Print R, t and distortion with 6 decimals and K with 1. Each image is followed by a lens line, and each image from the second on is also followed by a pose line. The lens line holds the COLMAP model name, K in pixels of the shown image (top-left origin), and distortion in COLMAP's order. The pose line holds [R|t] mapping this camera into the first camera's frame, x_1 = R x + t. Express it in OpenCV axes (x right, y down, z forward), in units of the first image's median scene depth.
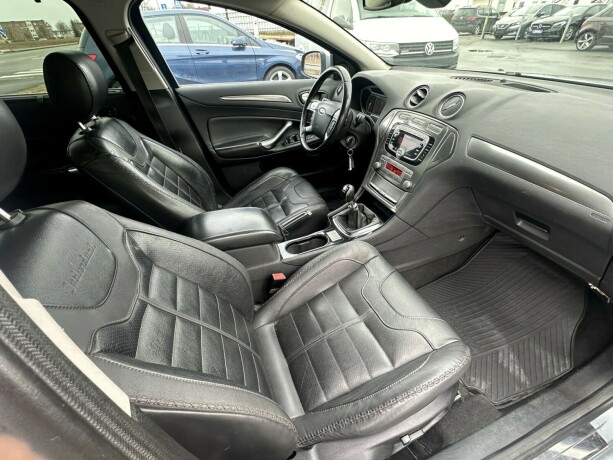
lens RADIAL K [[284.8, 0, 306.0], [0, 284.8, 230.8], [0, 0, 1]] dist [-0.003976, -0.000945]
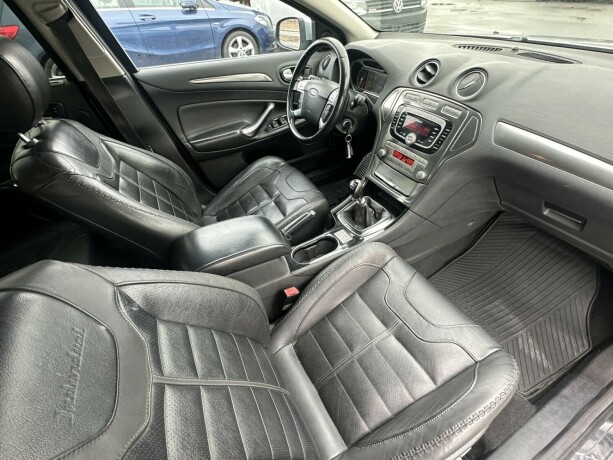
lens RADIAL K [[284.8, 0, 307.2], [0, 284.8, 231.9], [0, 0, 1]] dist [-0.003976, -0.000945]
pose [[0.991265, -0.100443, 0.085470, -0.094643], [0.091319, 0.990304, 0.104681, -0.105616], [-0.095156, -0.095961, 0.990826, 0.111229]]
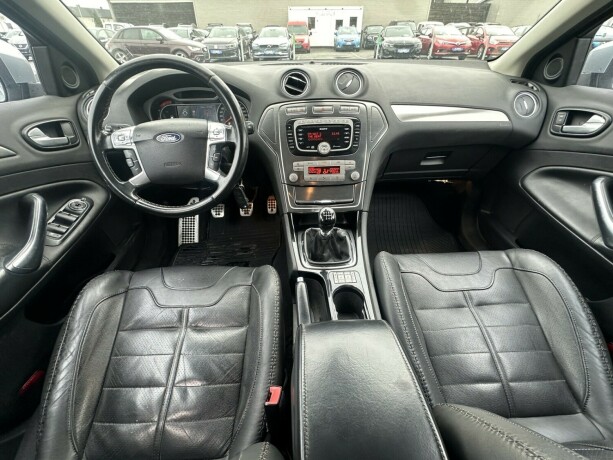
lens RADIAL K [[284.8, 0, 308.2], [0, 284.8, 233.3], [0, 0, 1]] dist [-0.003976, -0.000945]
pose [[0.309605, -0.506362, 0.804825, -0.455176], [0.549842, 0.785890, 0.282932, -0.331454], [-0.775770, 0.354929, 0.521734, 0.676198]]
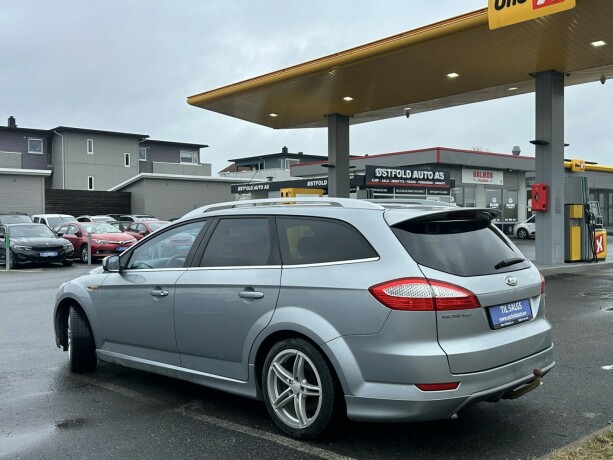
lens RADIAL K [[669.7, 0, 303.2], [0, 669.7, 227.5], [0, 0, 1]] dist [0.022955, 0.000000]
pose [[-0.425865, 0.047839, 0.903521, -4.871969], [0.560813, 0.797596, 0.222102, -1.425665], [-0.710020, 0.601292, -0.366497, 2.255307]]
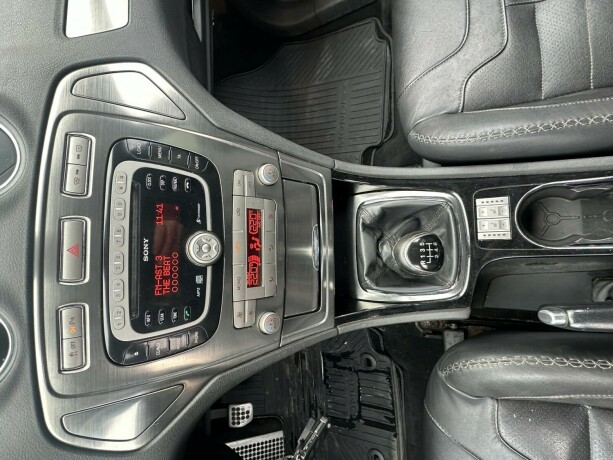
lens RADIAL K [[284.8, 0, 304.1], [0, 284.8, 230.0], [0, 0, 1]] dist [-0.003976, -0.000945]
pose [[-0.781930, -0.305201, 0.543542, 0.088784], [0.616540, -0.507328, 0.602077, -0.371893], [0.092000, 0.805897, 0.584864, 0.796510]]
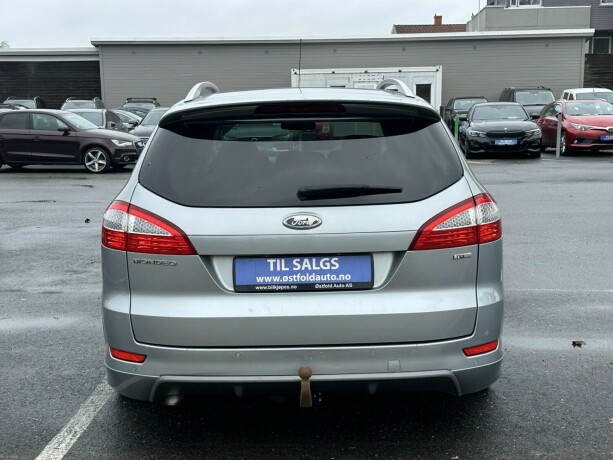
lens RADIAL K [[851.1, 0, 307.6], [0, 851.1, 233.5], [0, 0, 1]] dist [0.146362, 0.000000]
pose [[0.349357, -0.092632, 0.932400, -4.700896], [0.549265, 0.826443, -0.123696, 0.719729], [-0.759117, 0.555348, 0.339603, -0.775365]]
